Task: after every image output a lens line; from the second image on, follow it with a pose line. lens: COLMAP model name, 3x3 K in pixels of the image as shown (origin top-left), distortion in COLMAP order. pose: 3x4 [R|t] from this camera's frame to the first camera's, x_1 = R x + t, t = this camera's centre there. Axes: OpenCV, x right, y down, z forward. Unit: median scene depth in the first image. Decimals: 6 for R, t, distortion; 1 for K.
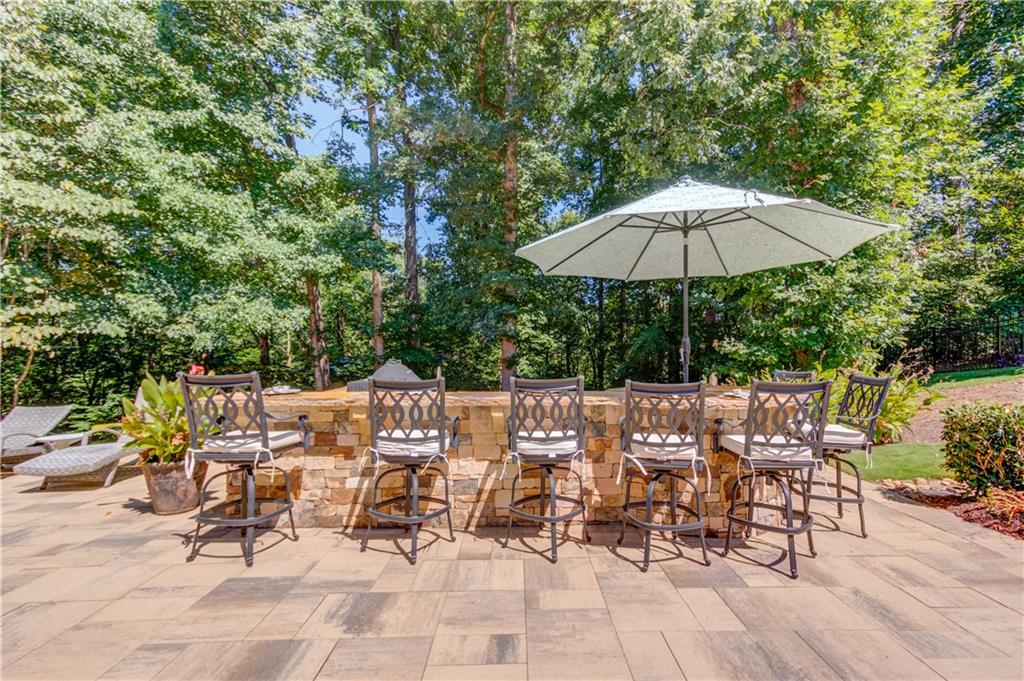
lens RADIAL K [[478.7, 0, 540.1], [0, 478.7, 355.8], [0, 0, 1]] dist [0.021731, 0.000017]
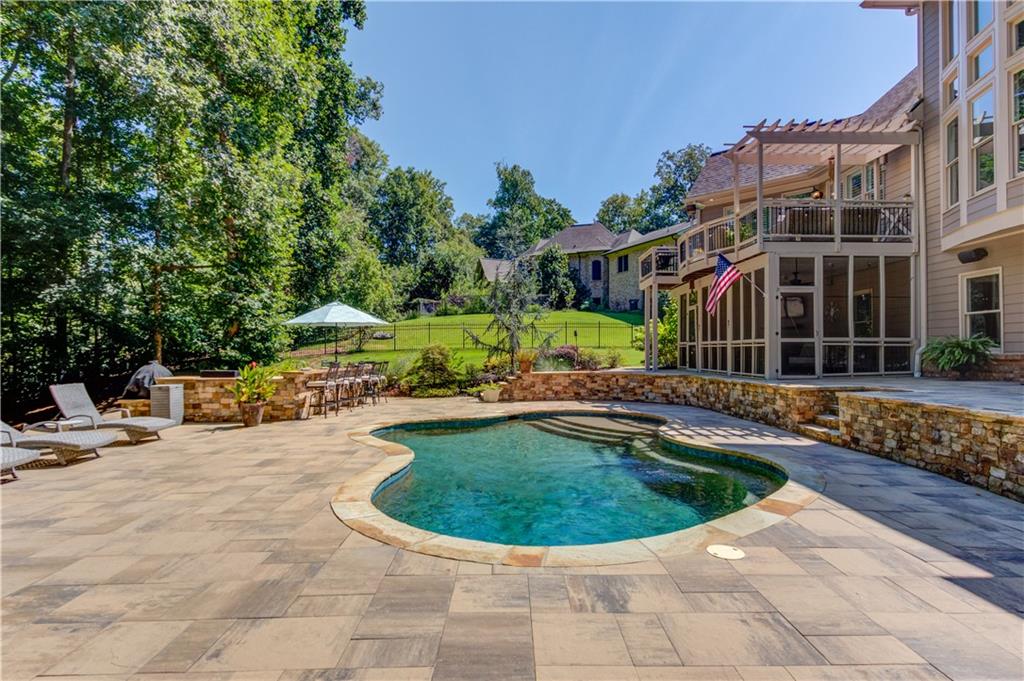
lens RADIAL K [[507.6, 0, 507.4], [0, 507.6, 341.7], [0, 0, 1]] dist [-0.016338, 0.016490]
pose [[0.057811, 0.022745, 0.998068, -1.531180], [0.011724, 0.999656, -0.023460, -0.003696], [-0.998259, 0.013058, 0.057525, -0.167628]]
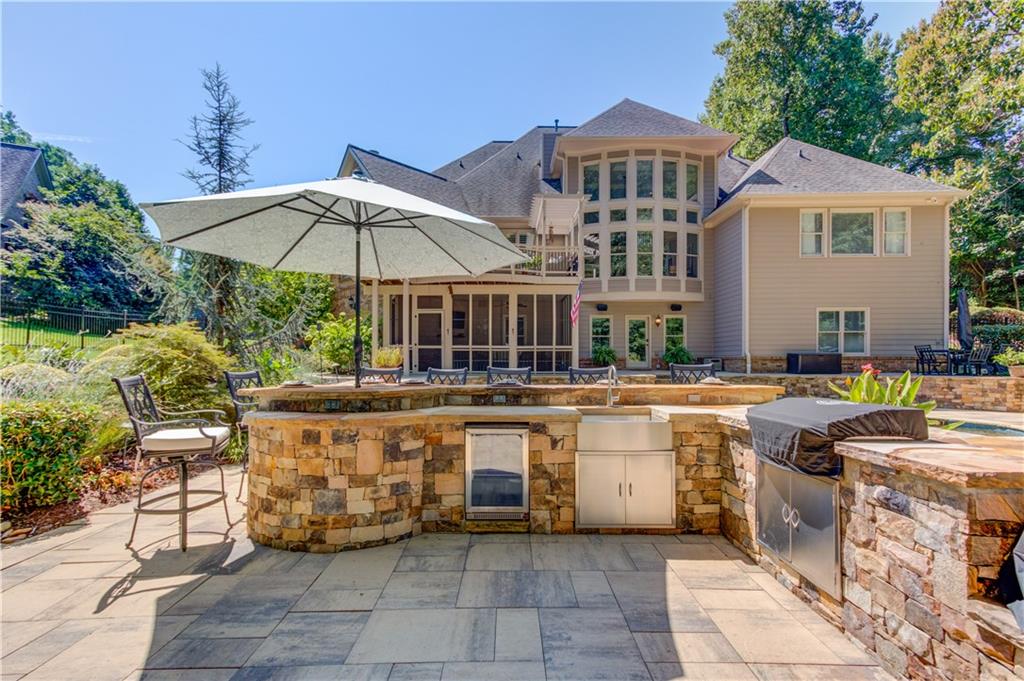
lens RADIAL K [[475.6, 0, 510.4], [0, 475.6, 360.5], [0, 0, 1]] dist [0.025343, -0.000401]
pose [[-0.998724, 0.002583, 0.050428, -0.026471], [0.003132, 0.999937, 0.010824, -0.000632], [-0.050397, 0.010968, -0.998669, 1.005539]]
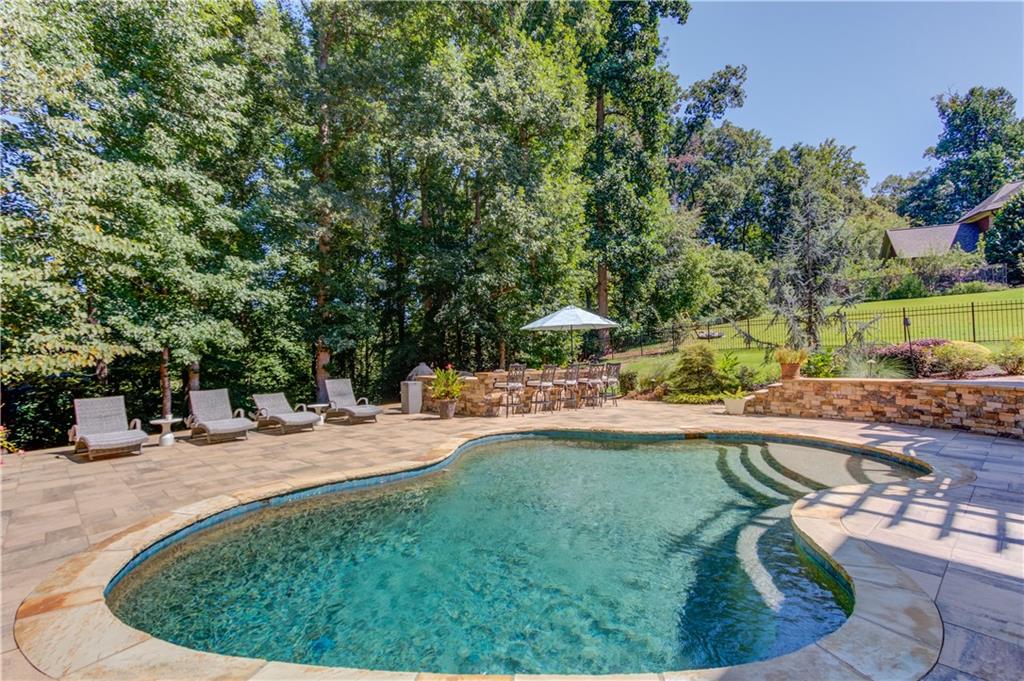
lens RADIAL K [[472.2, 0, 510.3], [0, 472.2, 336.7], [0, 0, 1]] dist [0.038238, 0.000856]
pose [[0.757422, 0.015776, 0.652735, -1.108094], [0.020427, 0.998646, -0.047839, -0.001652], [-0.652606, 0.049568, 0.756074, -0.626406]]
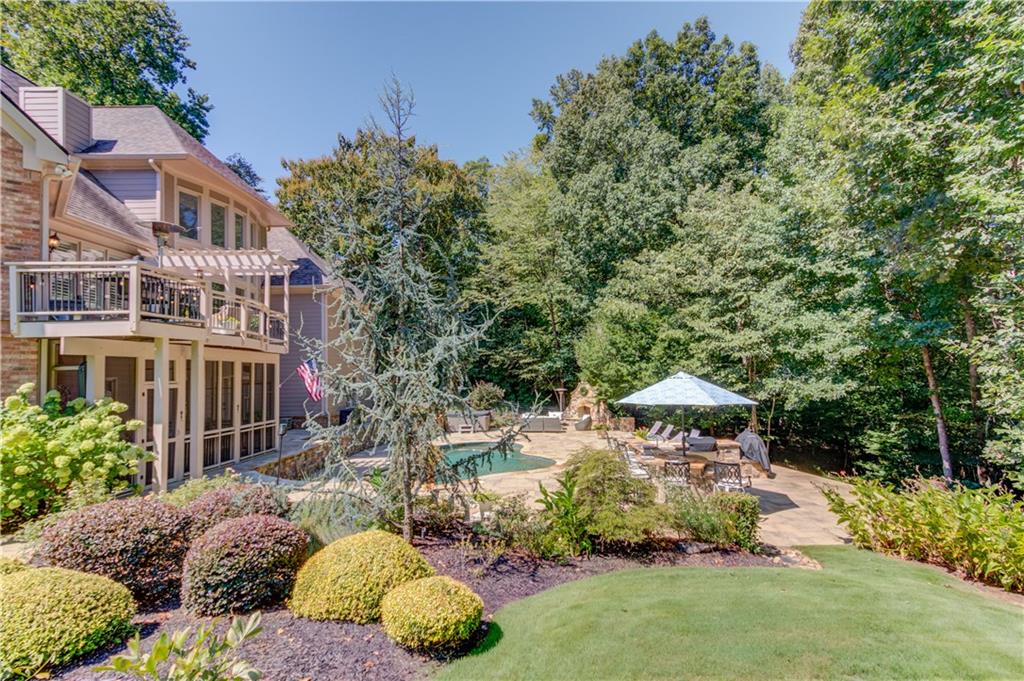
lens RADIAL K [[497.4, 0, 525.5], [0, 497.4, 349.4], [0, 0, 1]] dist [0.043232, -0.000156]
pose [[-0.054852, -0.050258, -0.997229, 1.497981], [0.005449, 0.998703, -0.050632, -0.182474], [0.998480, -0.008211, -0.054507, 0.174521]]
